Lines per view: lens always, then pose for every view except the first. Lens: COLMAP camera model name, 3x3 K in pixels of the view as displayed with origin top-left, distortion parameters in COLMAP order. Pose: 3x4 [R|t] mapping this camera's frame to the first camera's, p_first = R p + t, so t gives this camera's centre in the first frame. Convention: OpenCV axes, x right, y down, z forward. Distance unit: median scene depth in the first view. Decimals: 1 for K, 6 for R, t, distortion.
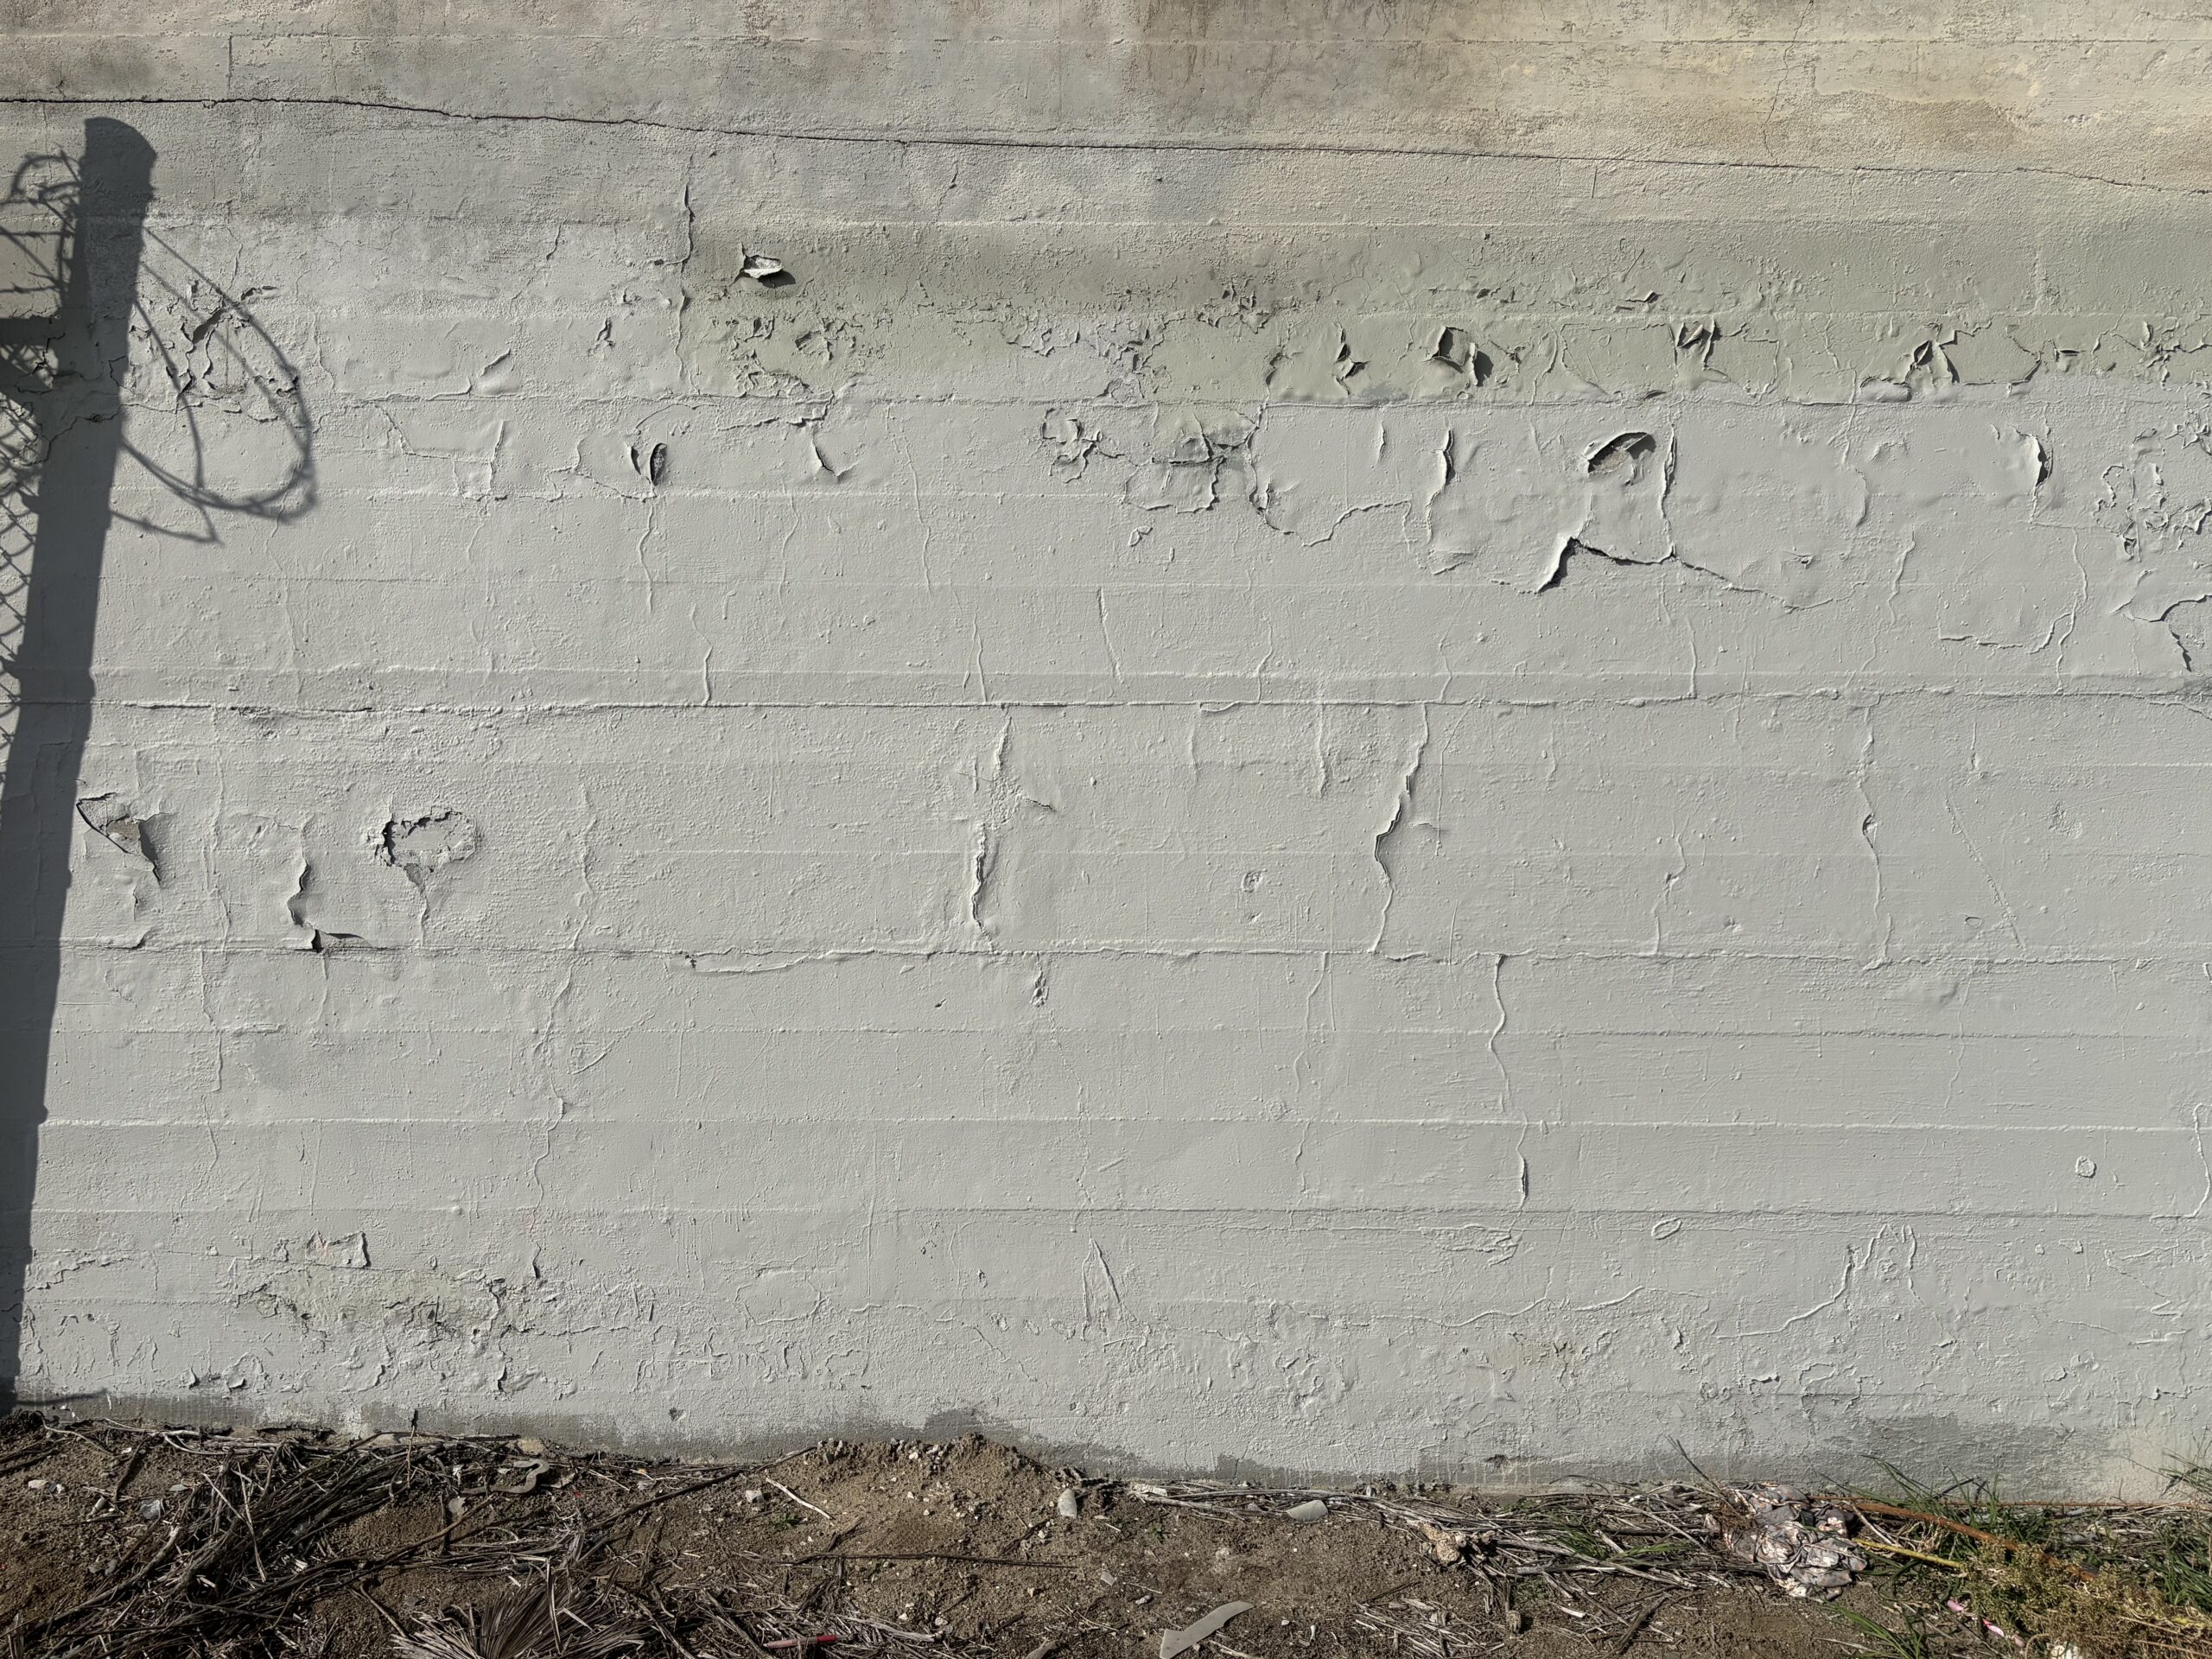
lens RADIAL K [[1708.4, 0, 1111.9], [0, 1708.4, 816.3], [0, 0, 1]] dist [0.055491, -0.046387]
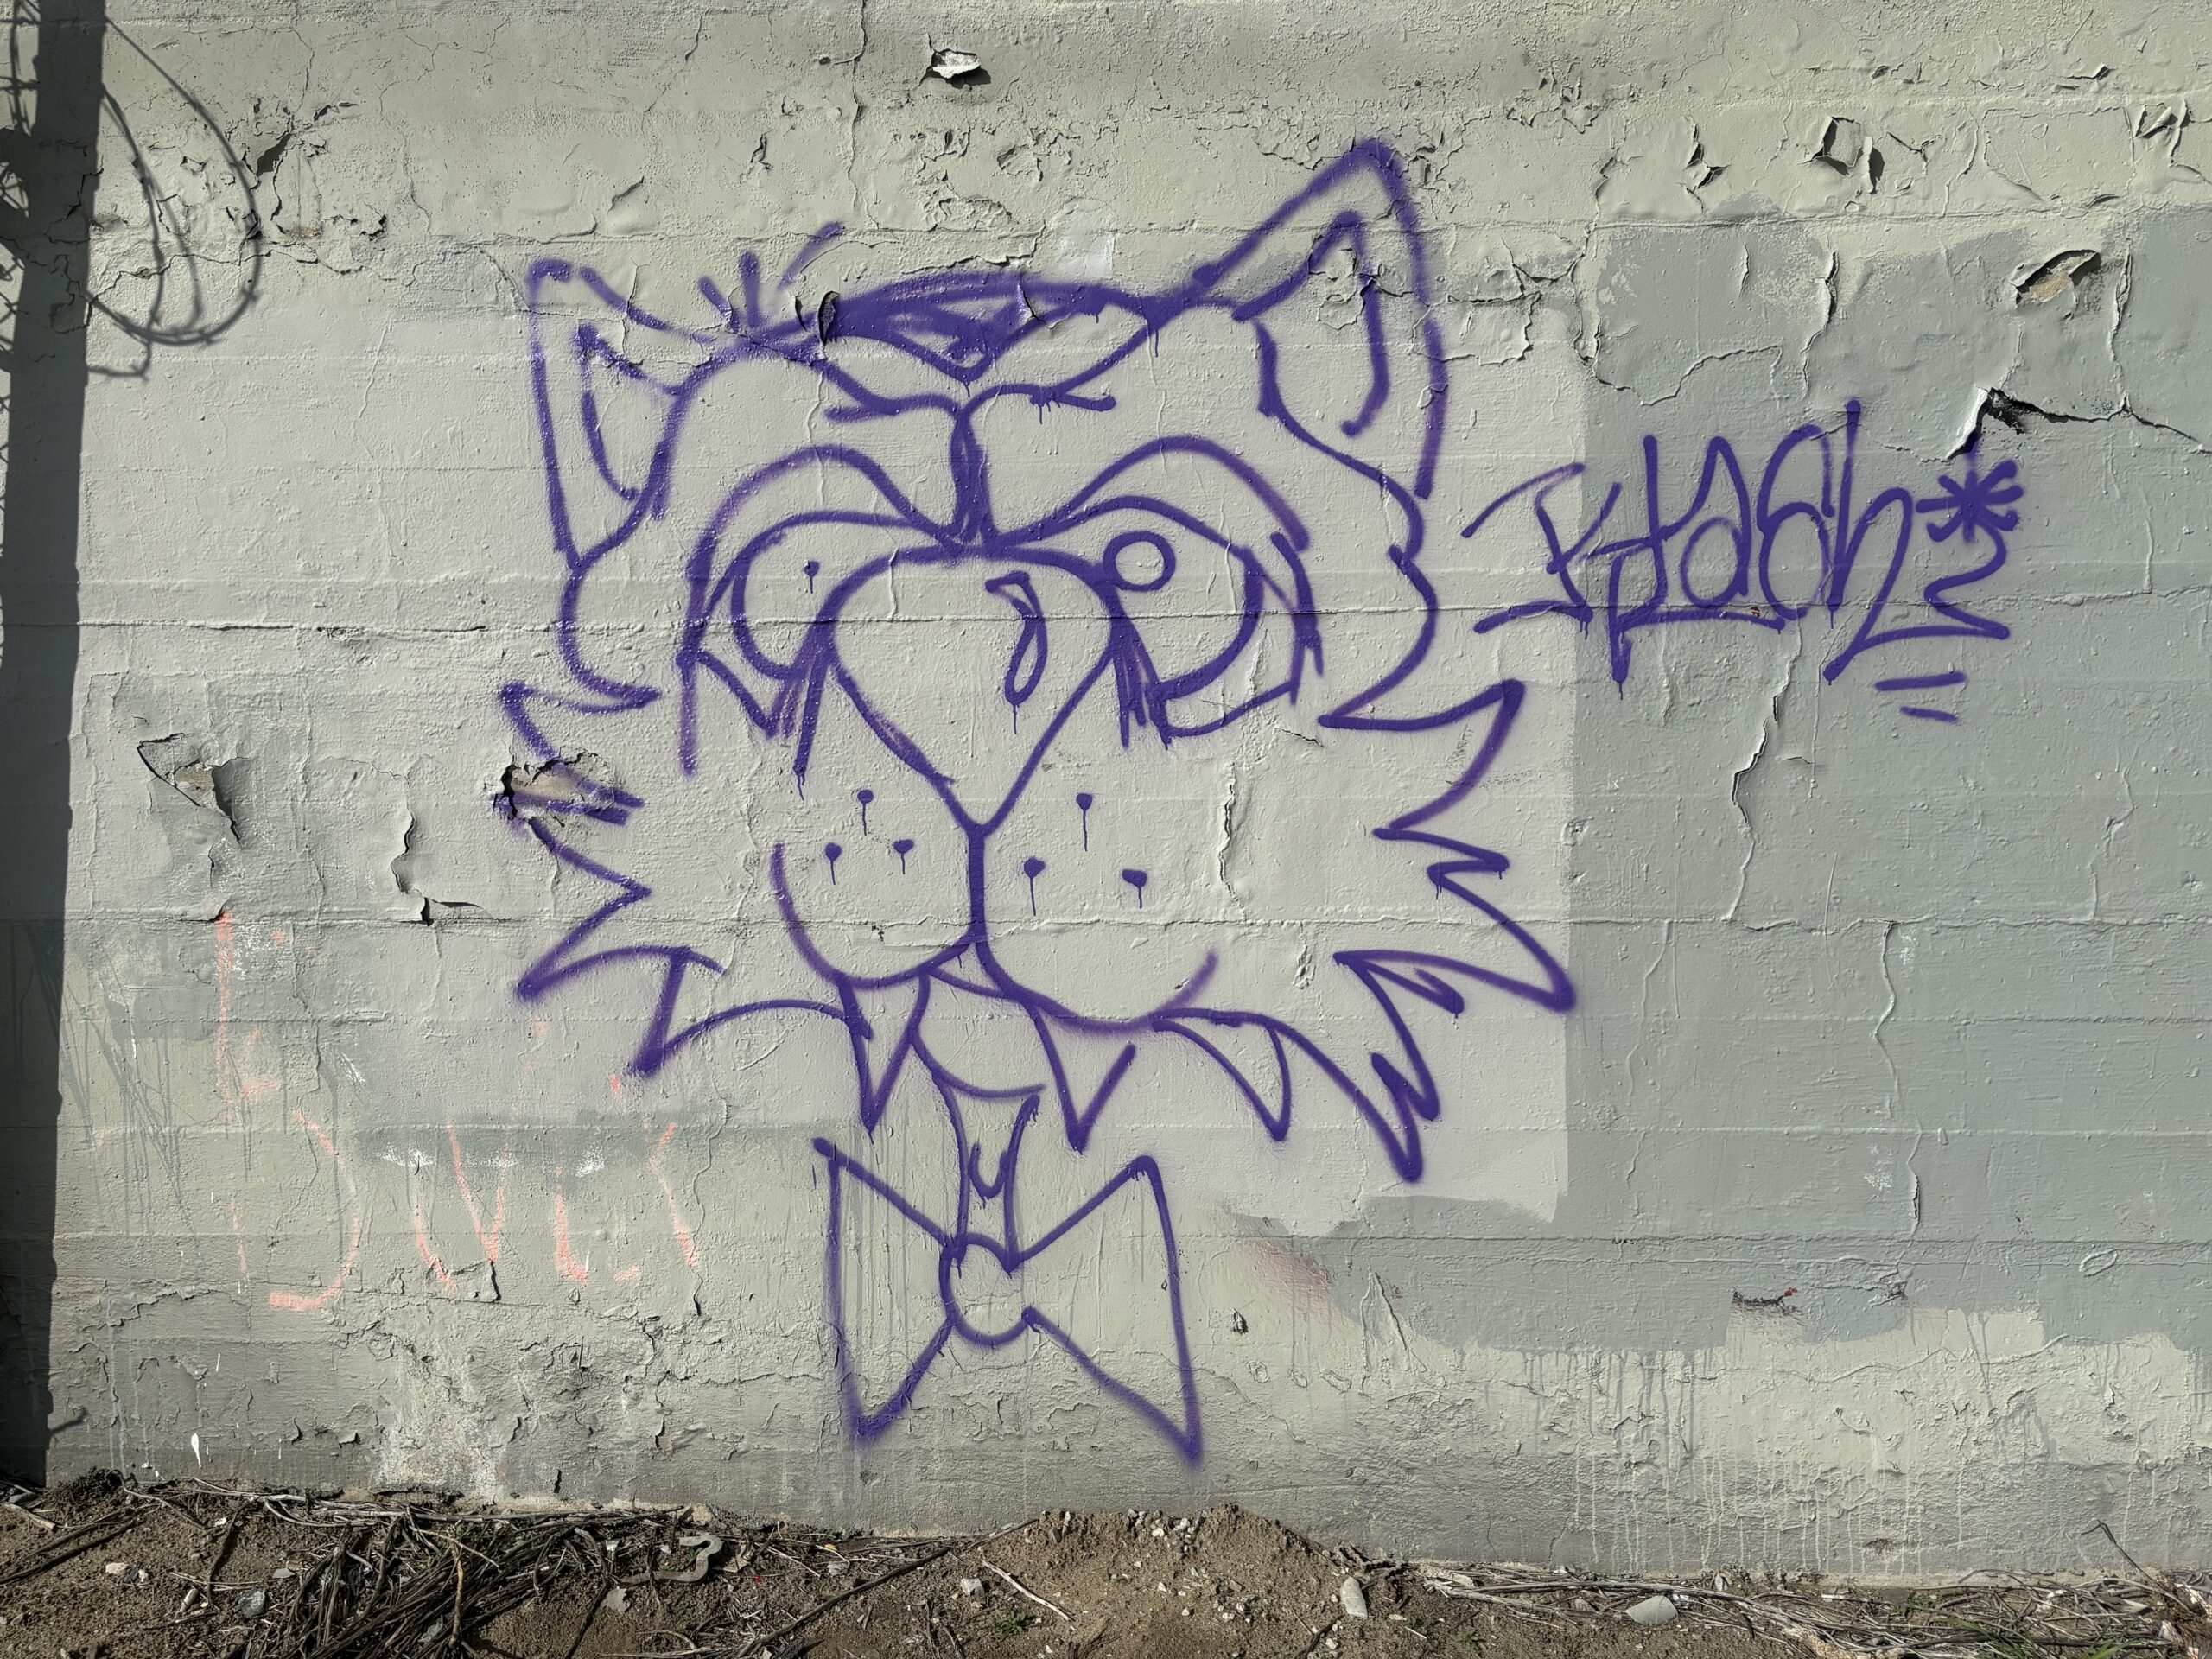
lens RADIAL K [[1708.4, 0, 1111.9], [0, 1708.4, 816.3], [0, 0, 1]] dist [0.055491, -0.046387]
pose [[0.999344, -0.007554, -0.035430, -0.104998], [0.009081, 0.999028, 0.043124, -0.005795], [0.035070, -0.043417, 0.998441, 0.192595]]
